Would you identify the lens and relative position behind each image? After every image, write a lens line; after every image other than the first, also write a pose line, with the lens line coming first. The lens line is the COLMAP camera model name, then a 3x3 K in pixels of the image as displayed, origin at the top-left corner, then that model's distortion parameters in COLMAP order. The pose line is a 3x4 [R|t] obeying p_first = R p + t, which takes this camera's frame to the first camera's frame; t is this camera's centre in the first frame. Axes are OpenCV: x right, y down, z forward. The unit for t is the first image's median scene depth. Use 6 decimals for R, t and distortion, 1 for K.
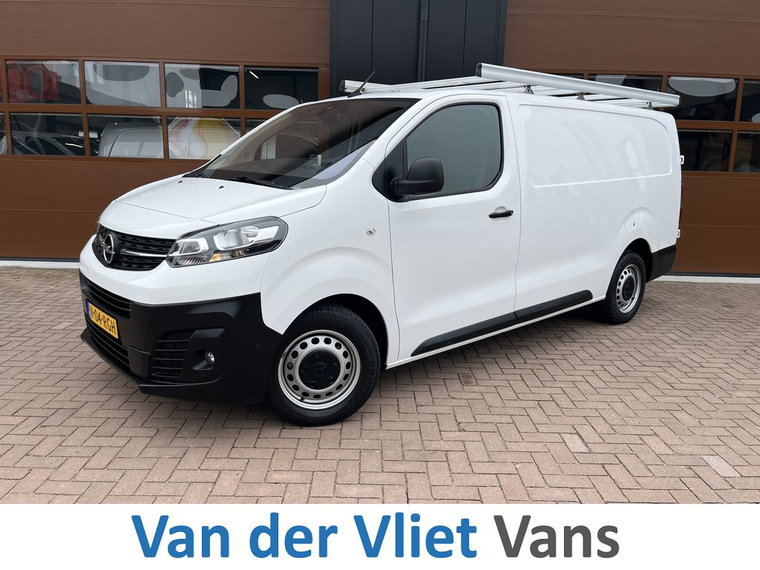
lens RADIAL K [[596.9, 0, 381.5], [0, 596.9, 287.6], [0, 0, 1]] dist [0.053650, -0.083461]
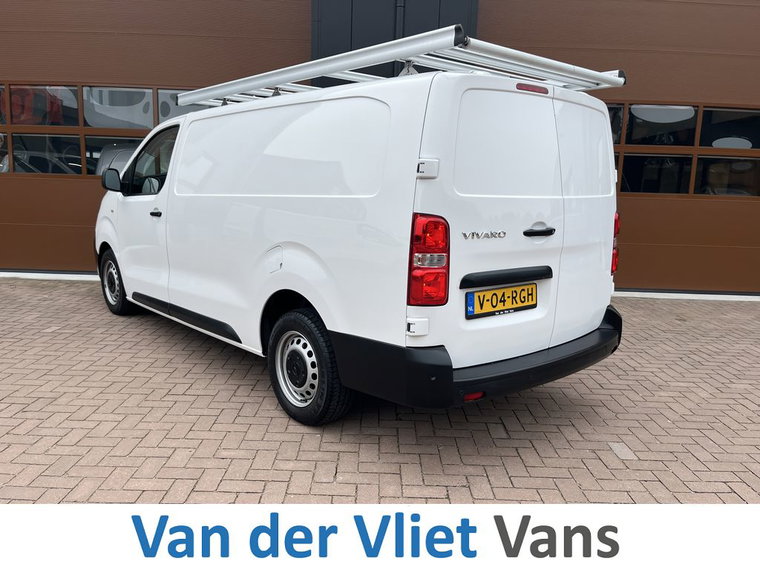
lens RADIAL K [[596.9, 0, 379.8], [0, 596.9, 286.3], [0, 0, 1]] dist [0.053650, -0.083461]
pose [[0.999925, 0.008954, -0.008311, 0.097689], [-0.009257, 0.999264, -0.037237, 0.029988], [0.007972, 0.037311, 0.999272, -0.112398]]
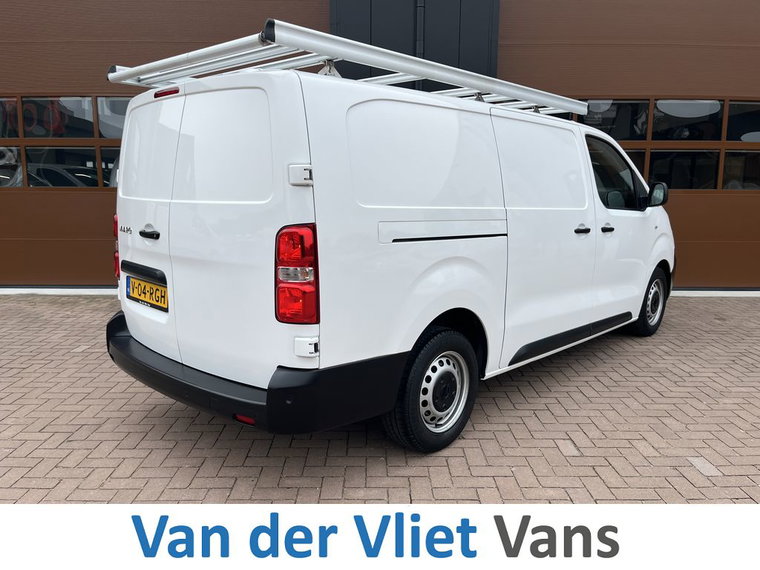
lens RADIAL K [[596.9, 0, 380.7], [0, 596.9, 284.0], [0, 0, 1]] dist [0.053650, -0.083461]
pose [[0.999792, -0.019150, -0.007018, 0.003318], [0.018837, 0.998931, -0.042208, 0.006827], [0.007819, 0.042067, 0.999084, -0.069291]]
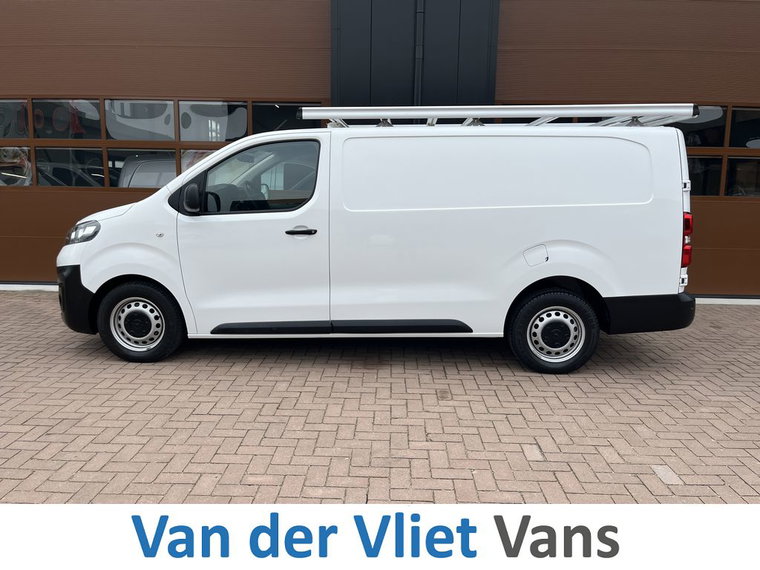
lens RADIAL K [[596.9, 0, 380.2], [0, 596.9, 280.0], [0, 0, 1]] dist [0.053650, -0.083461]
pose [[0.999238, -0.003849, -0.038845, 0.082312], [0.001857, 0.998687, -0.051192, 0.005079], [0.038991, 0.051081, 0.997933, -0.084944]]
